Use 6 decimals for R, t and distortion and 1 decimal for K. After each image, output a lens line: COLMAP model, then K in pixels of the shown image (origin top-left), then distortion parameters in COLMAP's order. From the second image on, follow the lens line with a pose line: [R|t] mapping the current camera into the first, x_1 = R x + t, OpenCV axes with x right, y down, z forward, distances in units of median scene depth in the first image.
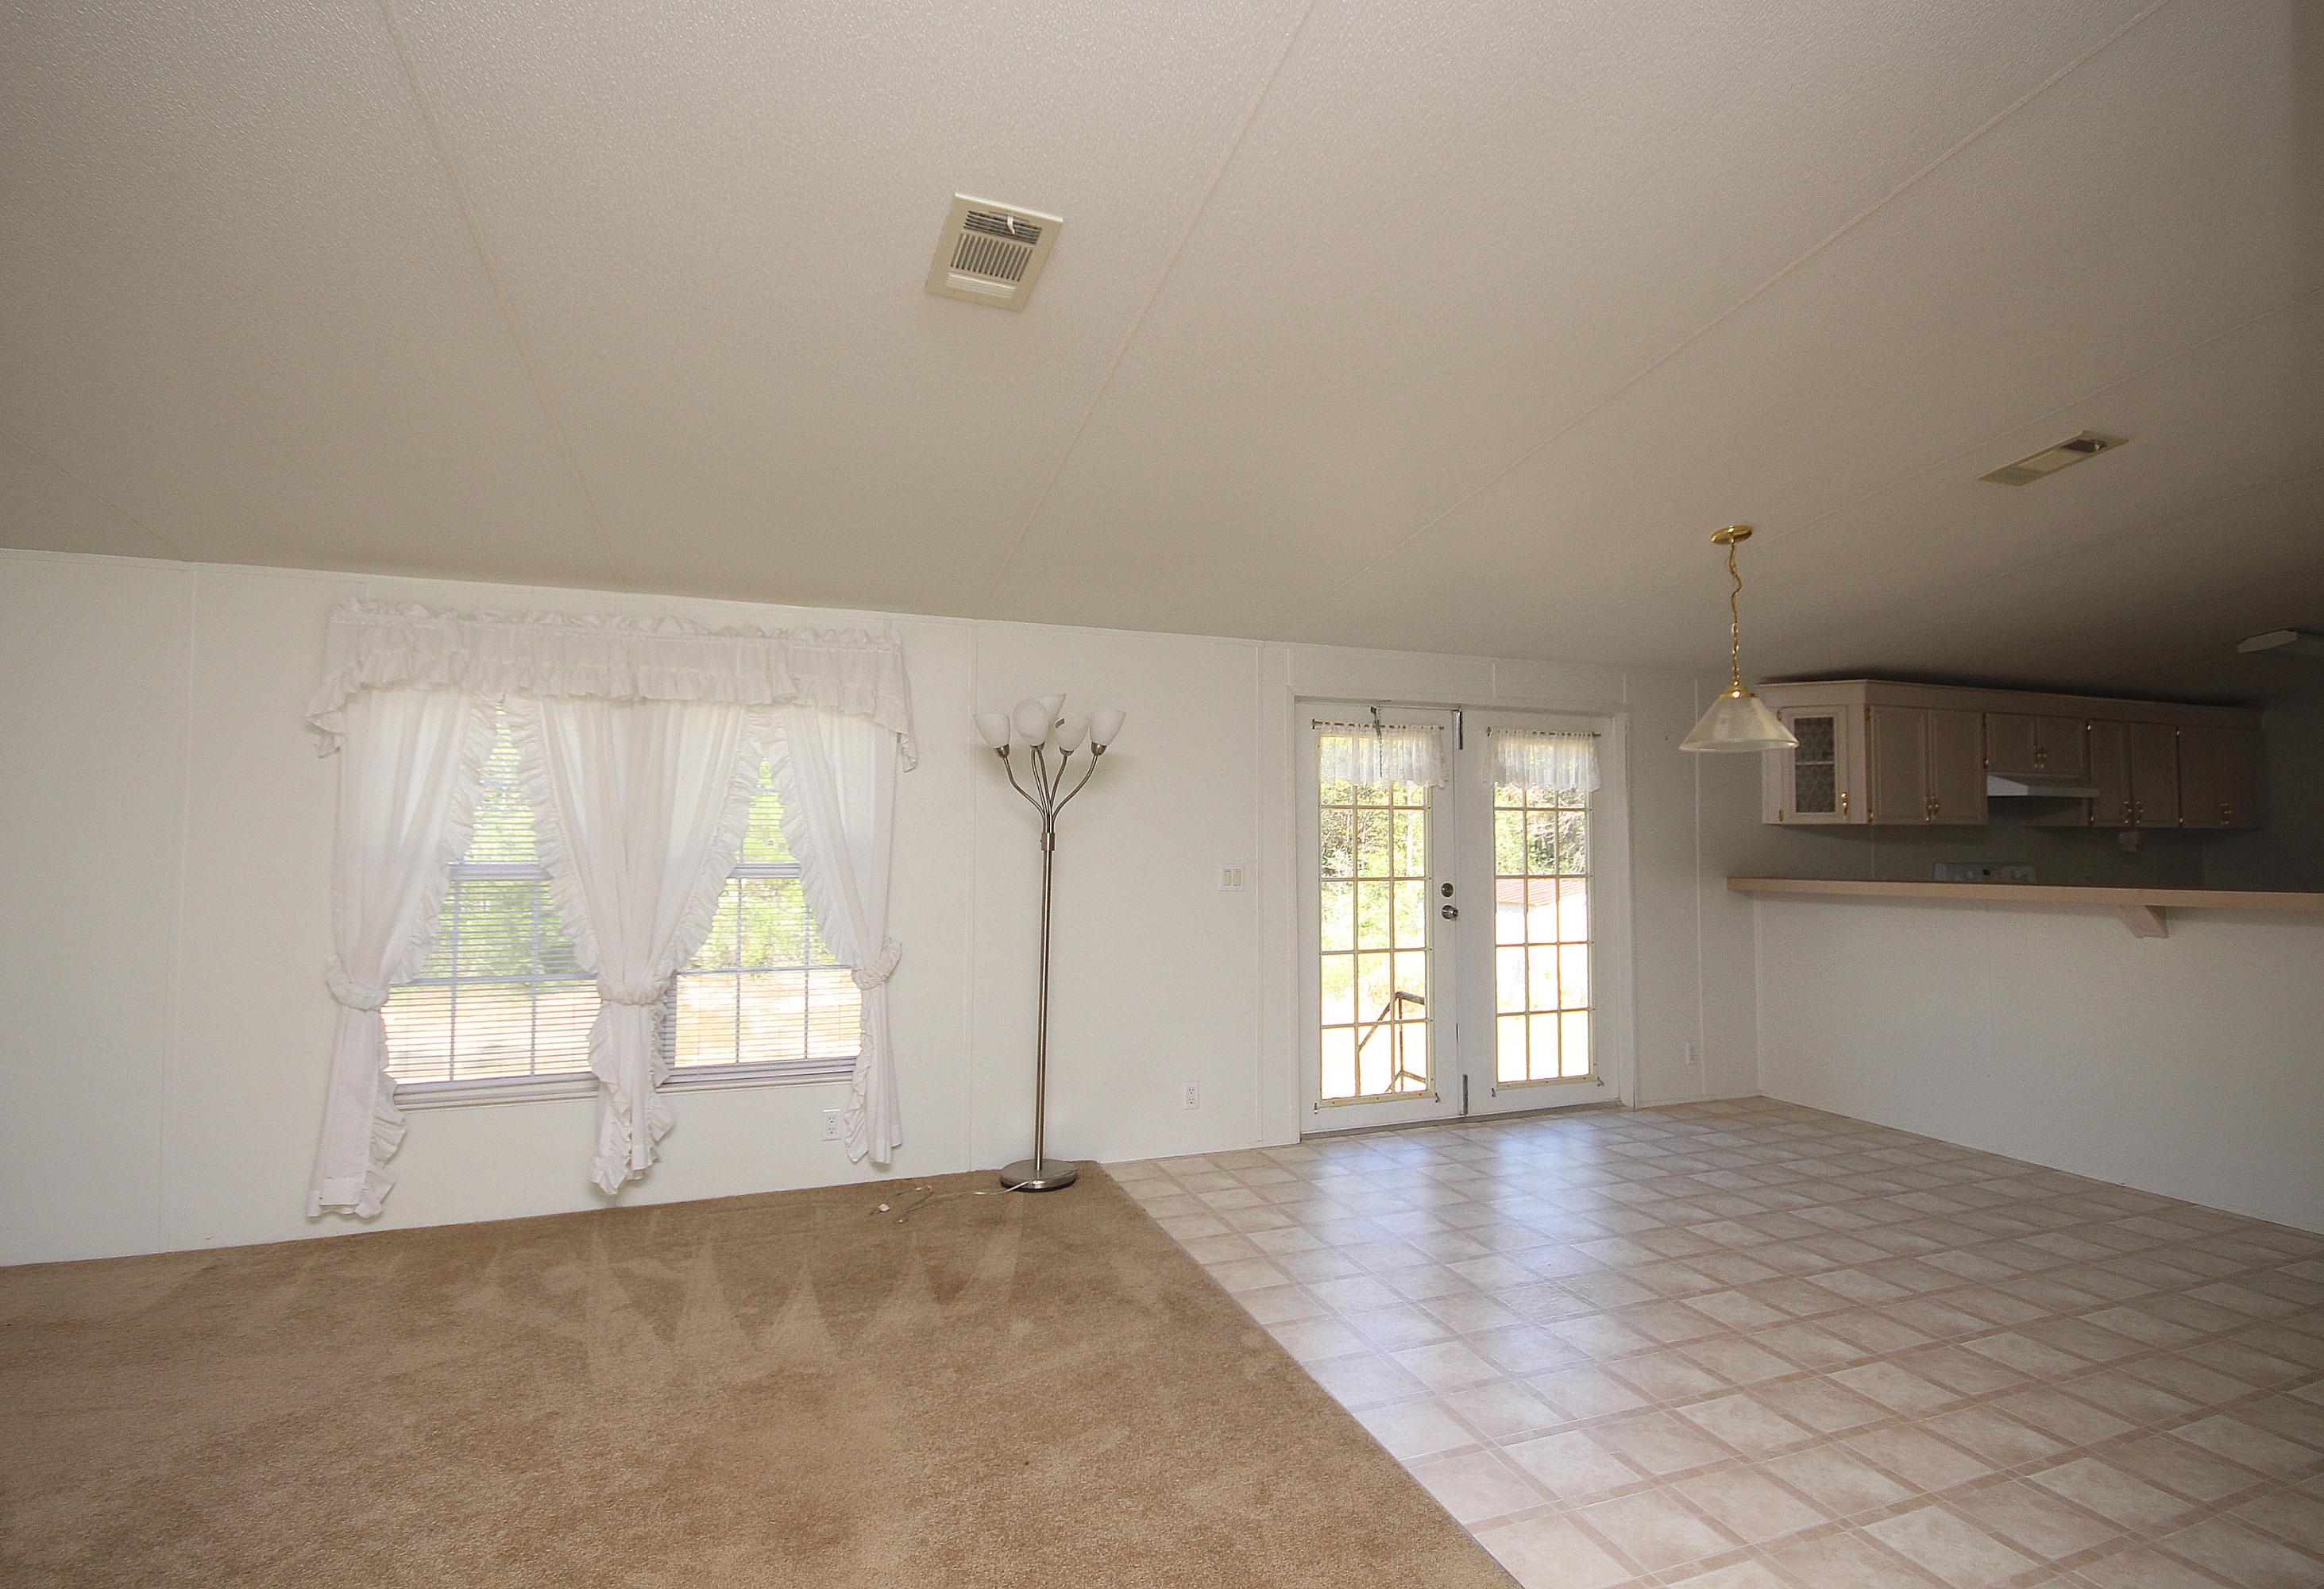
lens RADIAL K [[1104.6, 0, 1193.4], [0, 1104.6, 804.5], [0, 0, 1]] dist [0.009144, -0.002149]
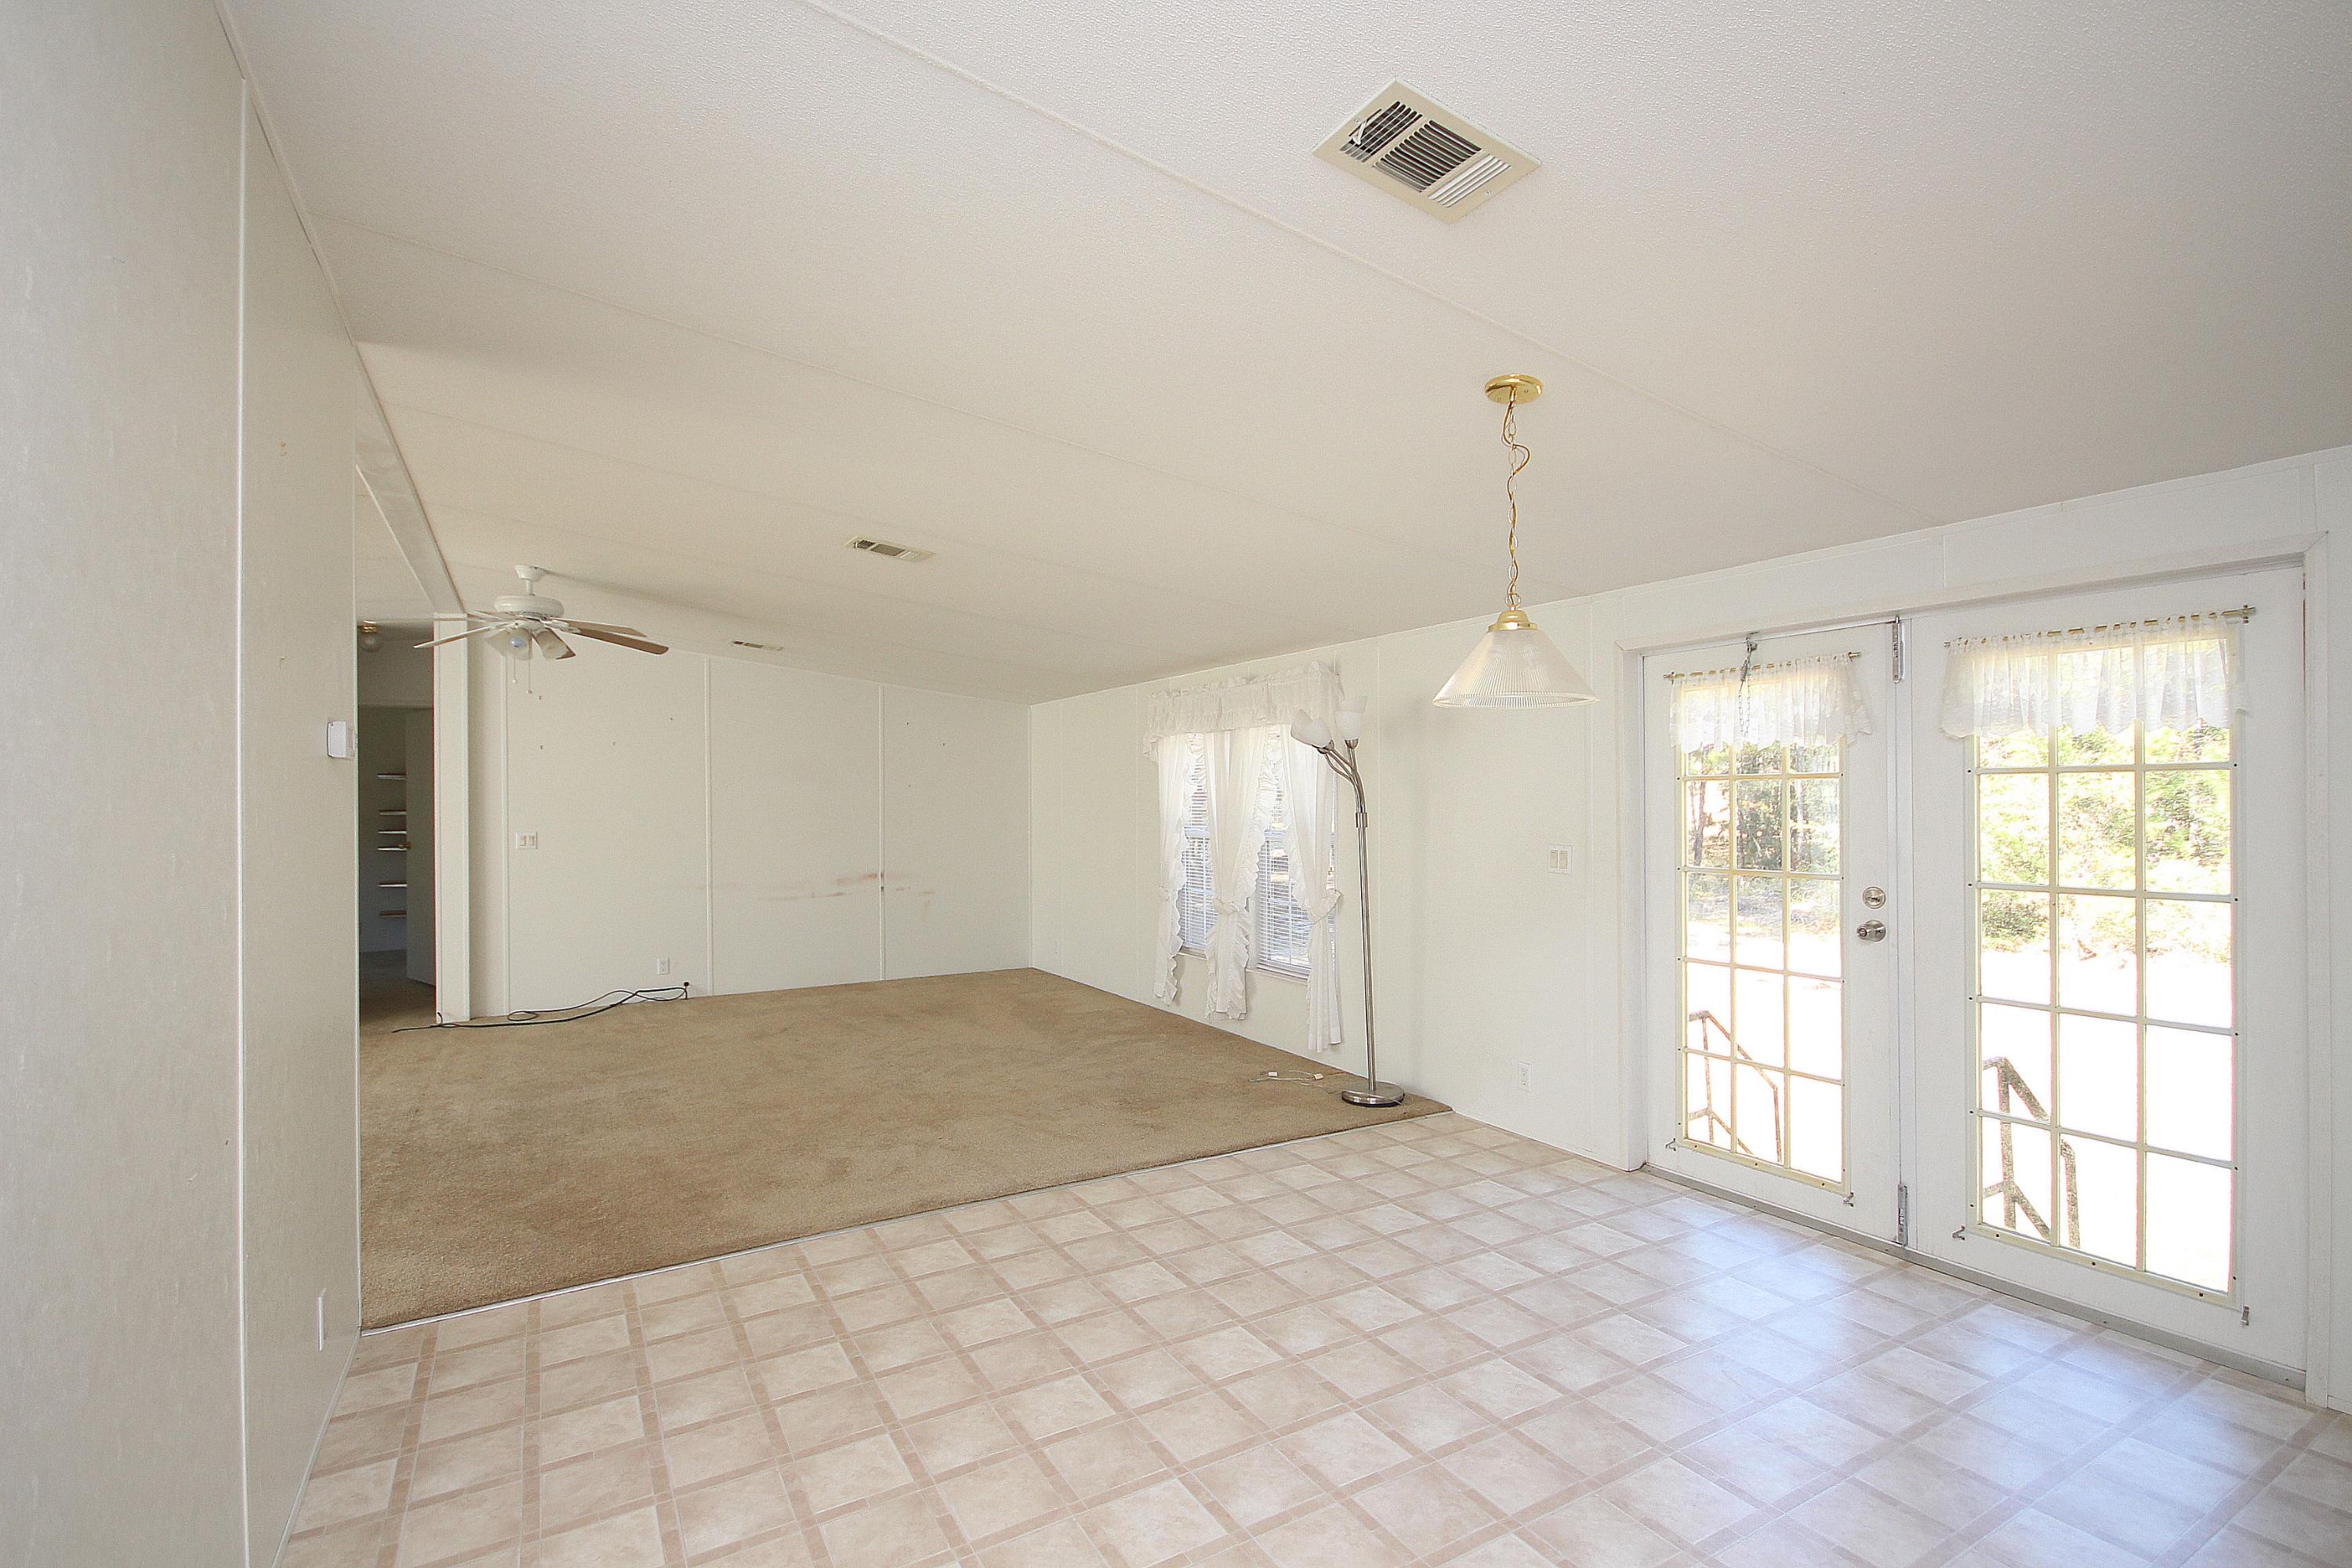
lens RADIAL K [[1076.8, 0, 1168.3], [0, 1076.8, 786.4], [0, 0, 1]] dist [0.006997, -0.006668]
pose [[0.169525, -0.019301, -0.985337, 0.854329], [0.037127, 0.999224, -0.013186, 0.004166], [0.984826, -0.034347, 0.170110, 0.508377]]
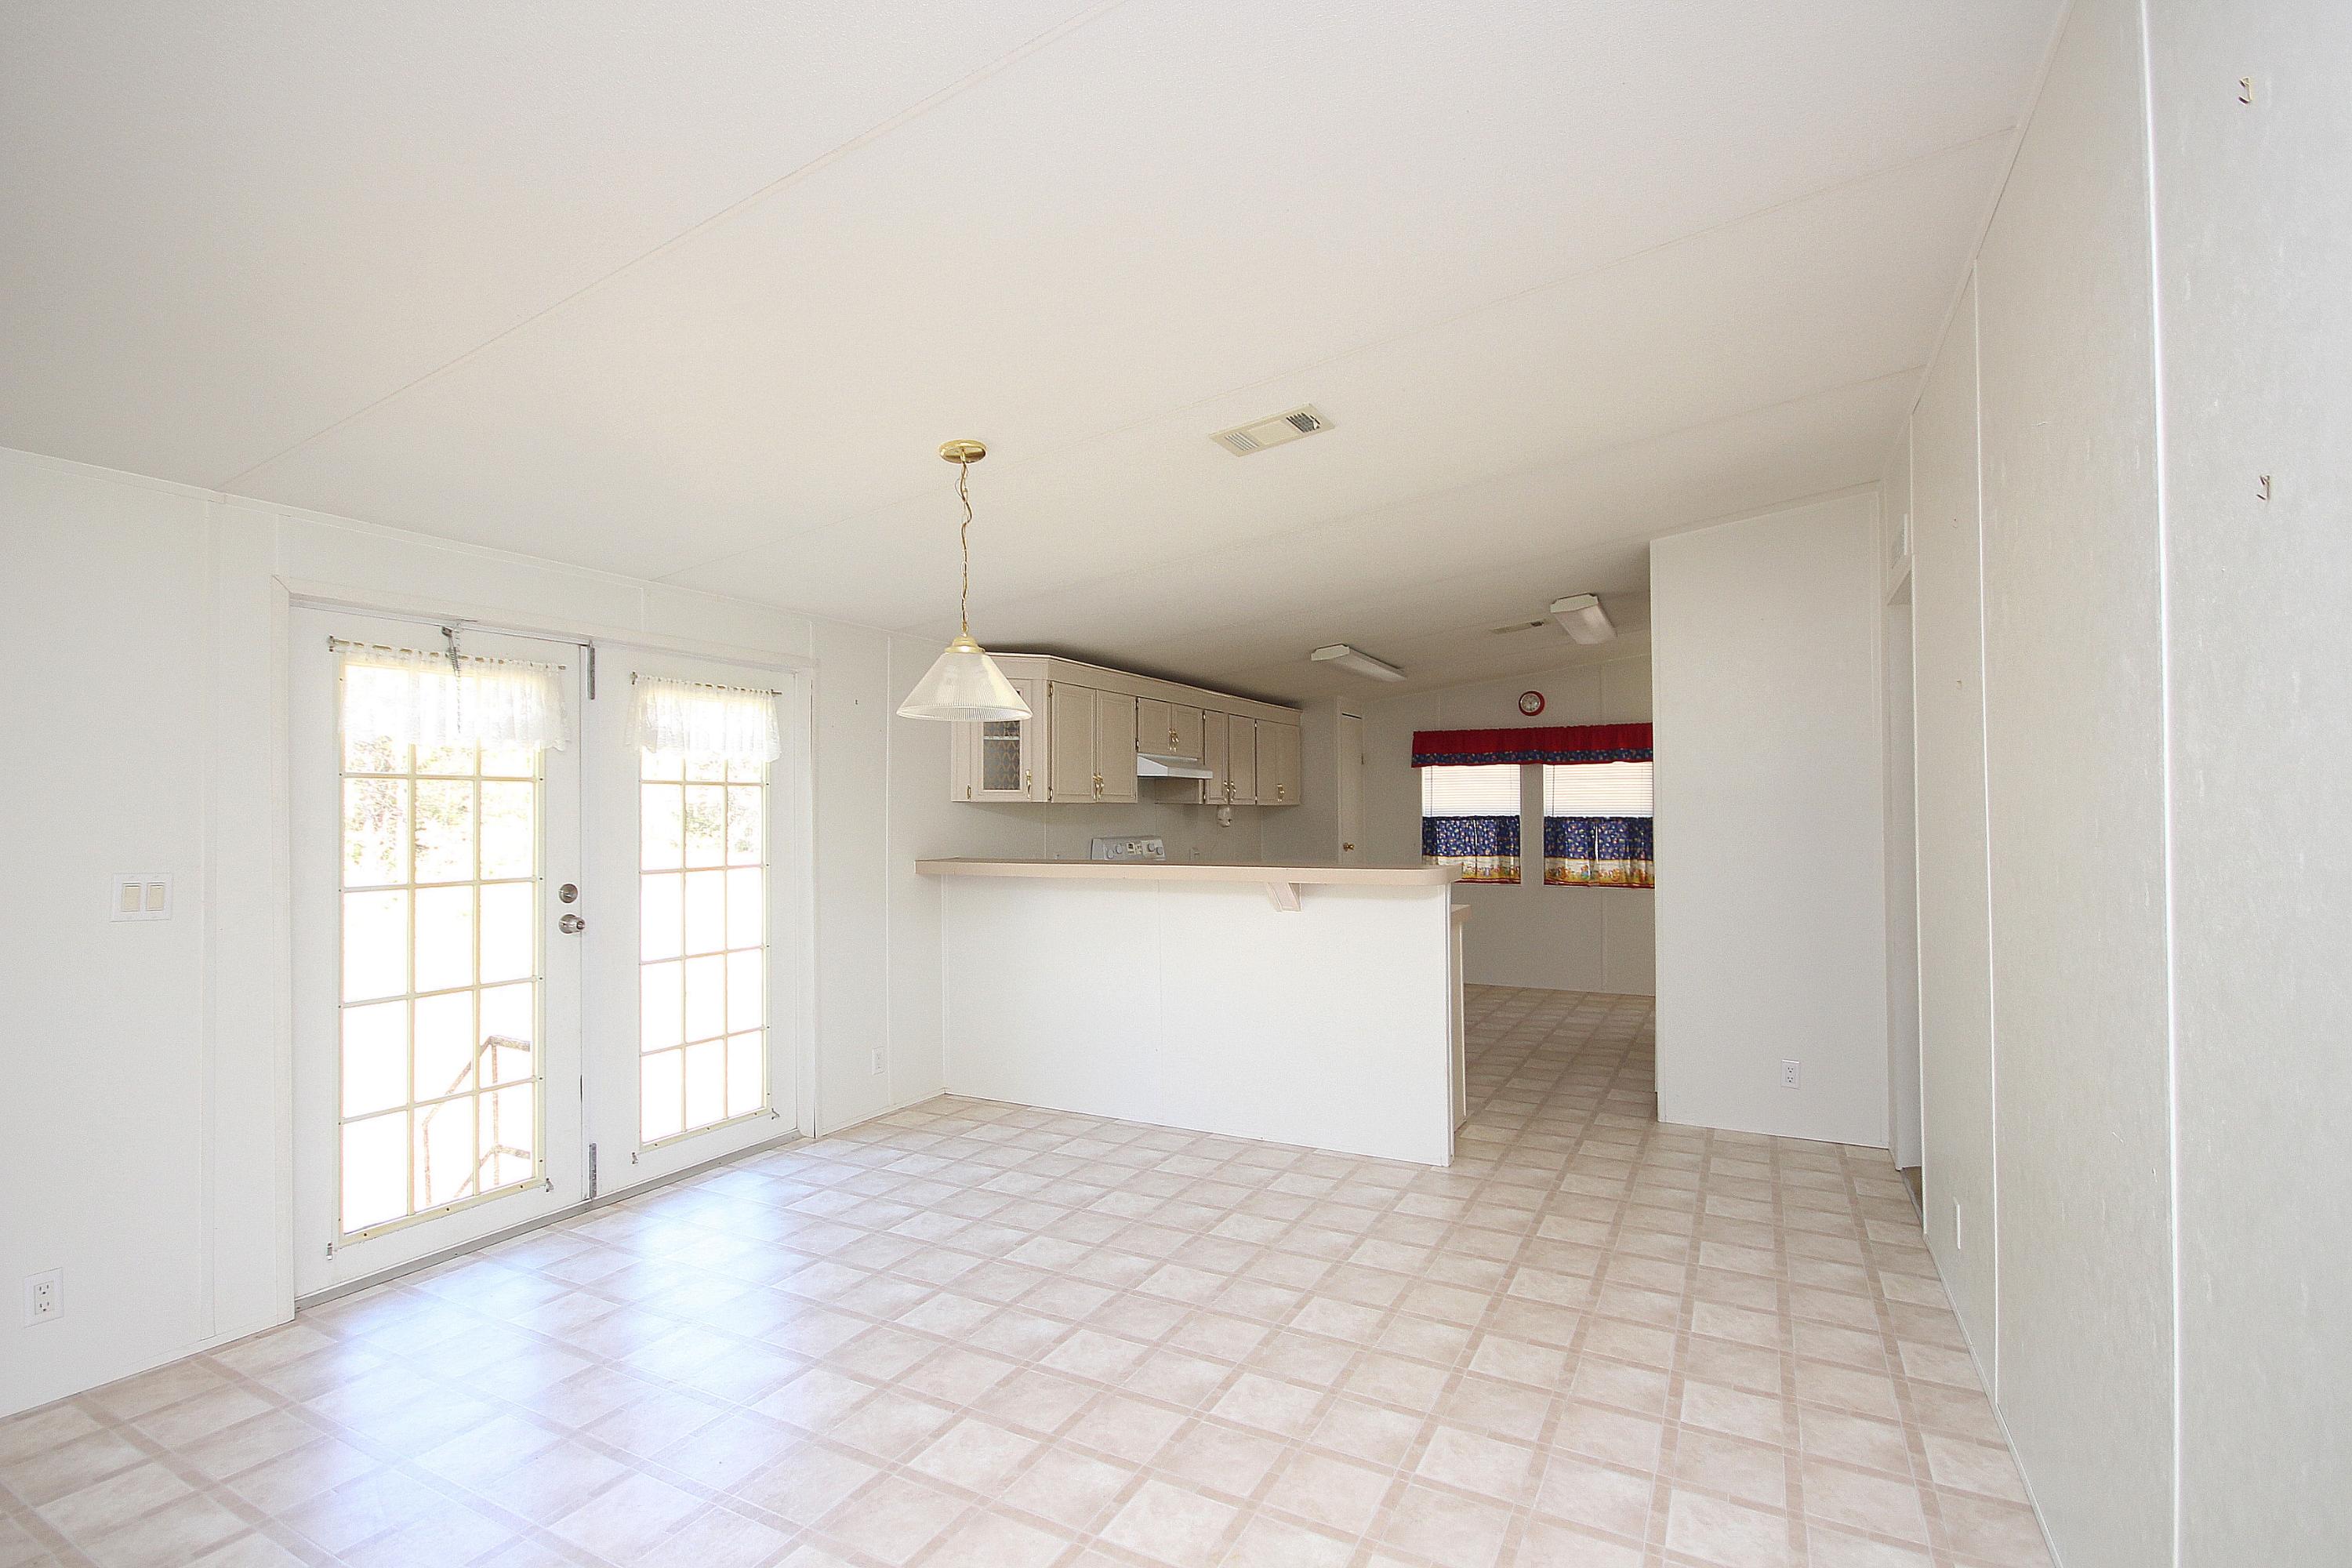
lens RADIAL K [[1076.8, 0, 1186.1], [0, 1076.8, 798.5], [0, 0, 1]] dist [0.006997, -0.006668]
pose [[0.741083, 0.004057, 0.671401, 0.059340], [-0.020955, 0.999634, 0.017090, -0.005232], [-0.671087, -0.026734, 0.740897, 0.224130]]
